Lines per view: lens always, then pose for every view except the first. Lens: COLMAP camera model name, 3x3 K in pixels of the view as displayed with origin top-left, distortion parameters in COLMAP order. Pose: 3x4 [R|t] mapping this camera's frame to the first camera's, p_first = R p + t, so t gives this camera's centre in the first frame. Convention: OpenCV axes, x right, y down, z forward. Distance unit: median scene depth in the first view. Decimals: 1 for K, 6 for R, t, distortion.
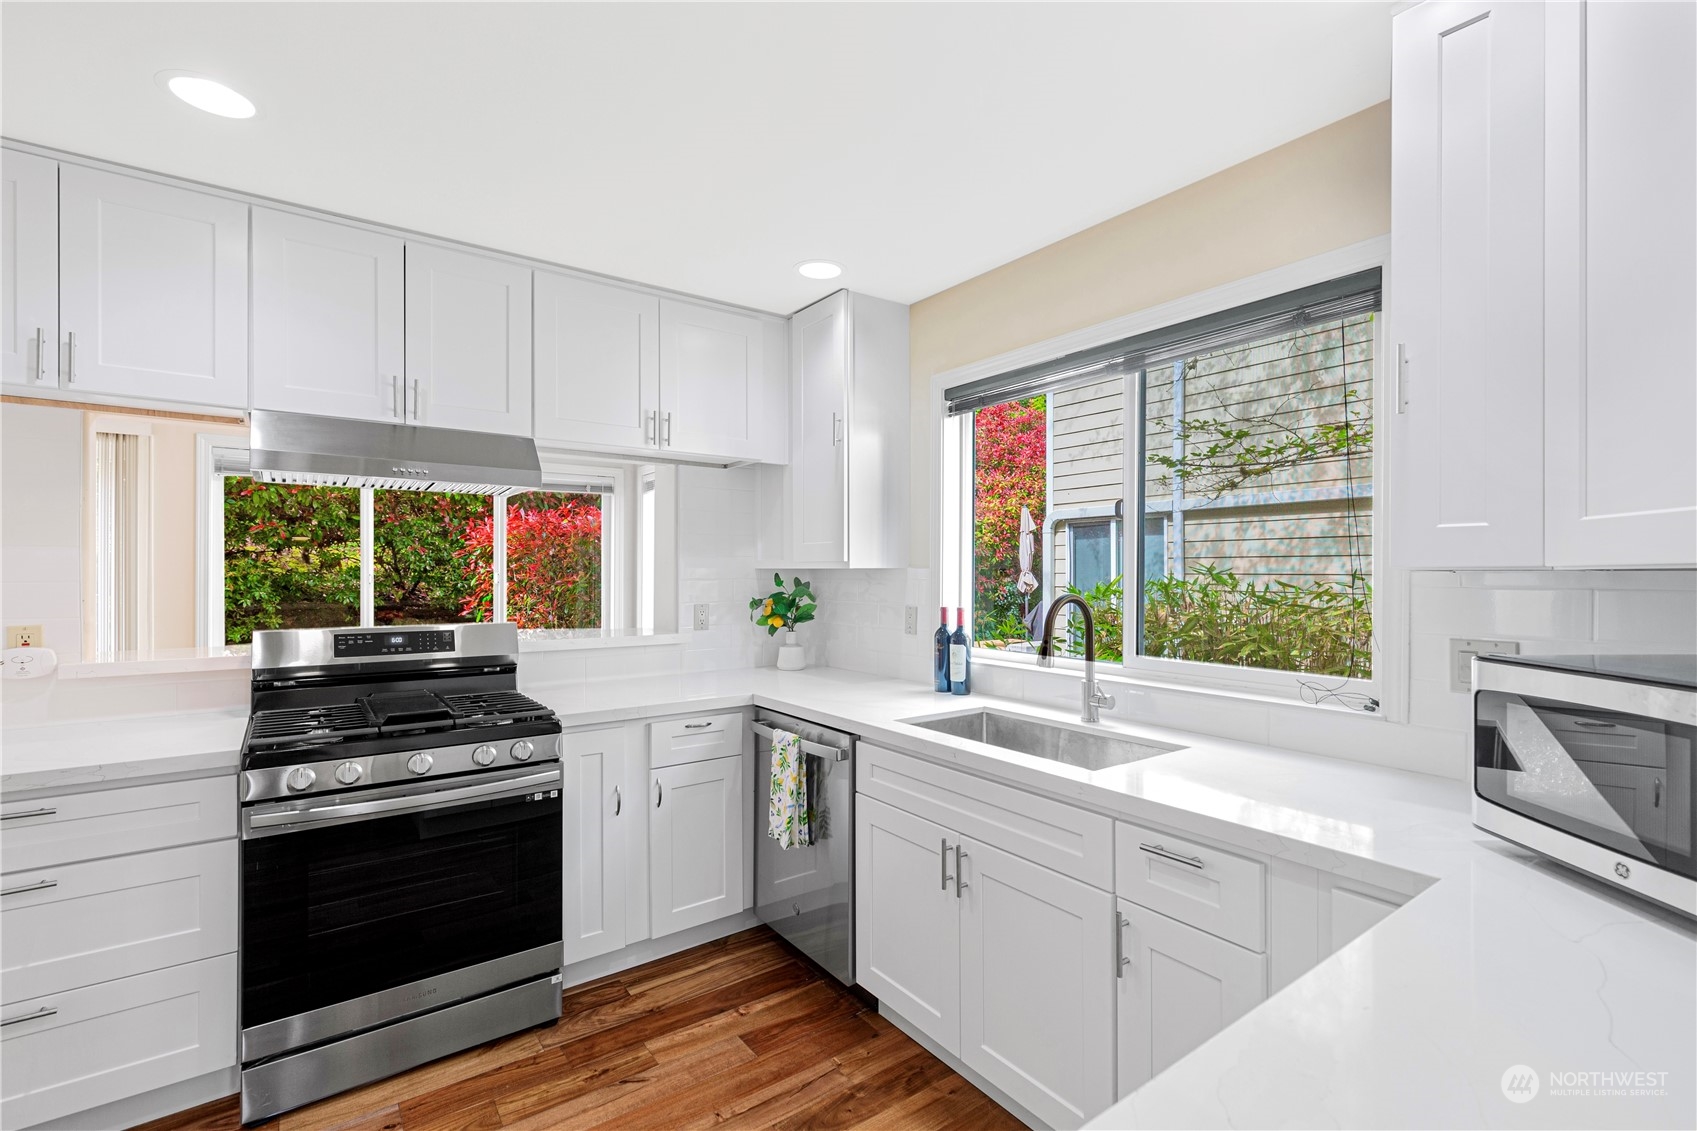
lens RADIAL K [[761.1, 0, 852.3], [0, 761.1, 572.1], [0, 0, 1]] dist [0.004571, 0.000240]
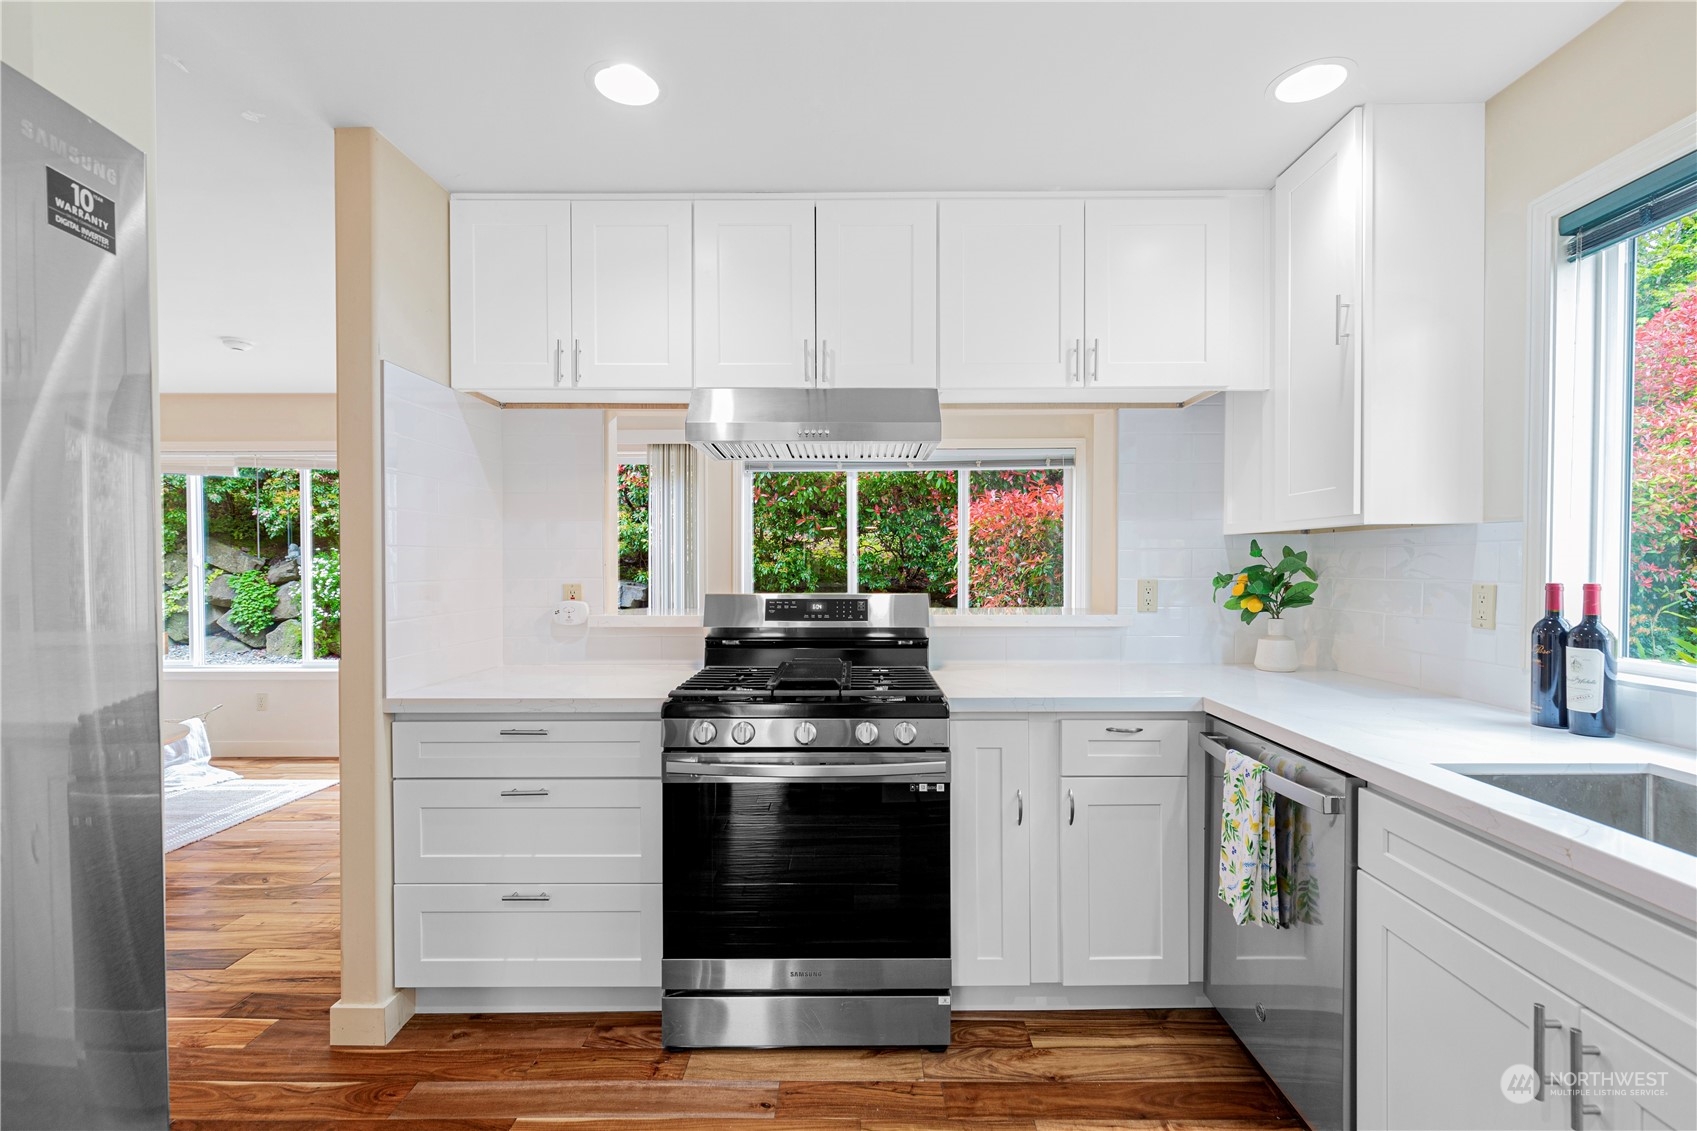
lens RADIAL K [[761.1, 0, 855.5], [0, 761.1, 571.9], [0, 0, 1]] dist [0.004571, 0.000240]
pose [[0.805363, 0.004578, -0.592764, 0.038969], [0.001820, 0.999946, 0.010196, 0.032661], [0.592779, -0.009290, 0.805311, 0.220681]]
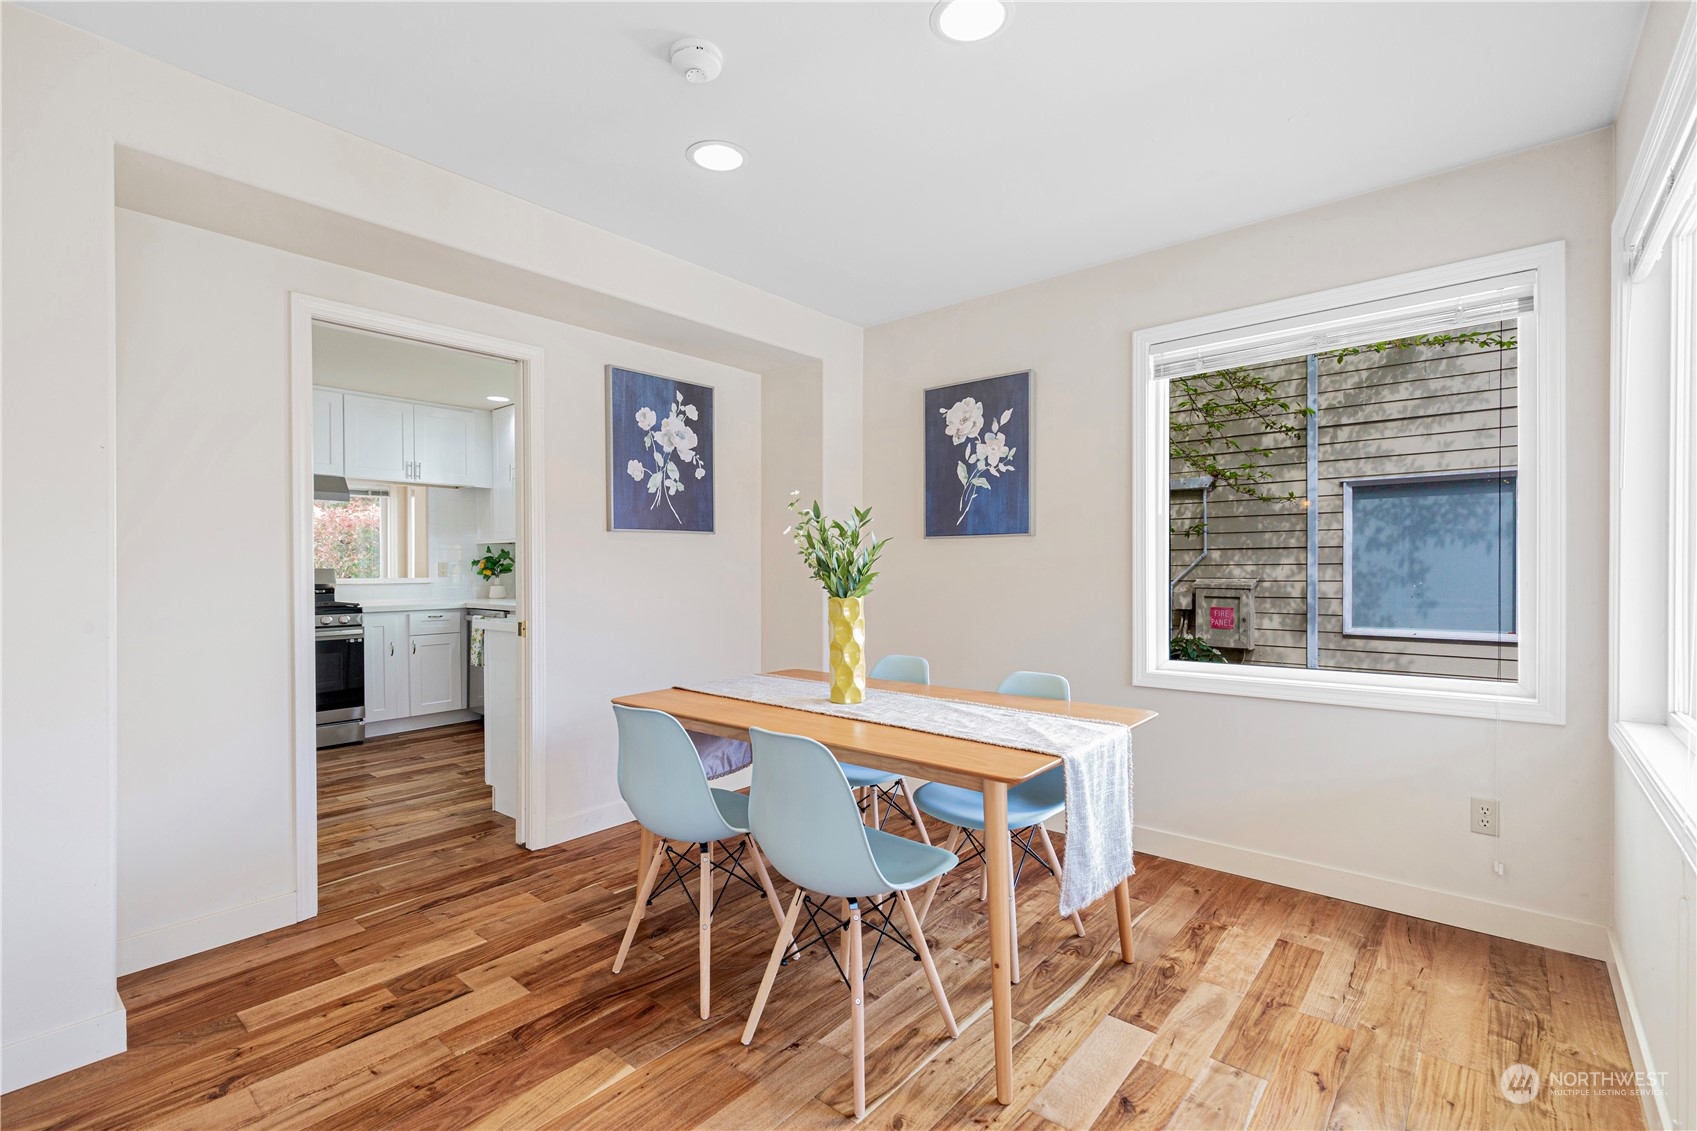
lens RADIAL K [[761.1, 0, 859.0], [0, 761.1, 574.8], [0, 0, 1]] dist [0.004571, 0.000240]
pose [[0.969641, -0.004689, 0.244489, 0.427400], [0.002396, 0.999950, 0.009675, 0.073681], [-0.244522, -0.008796, 0.969604, -1.353149]]
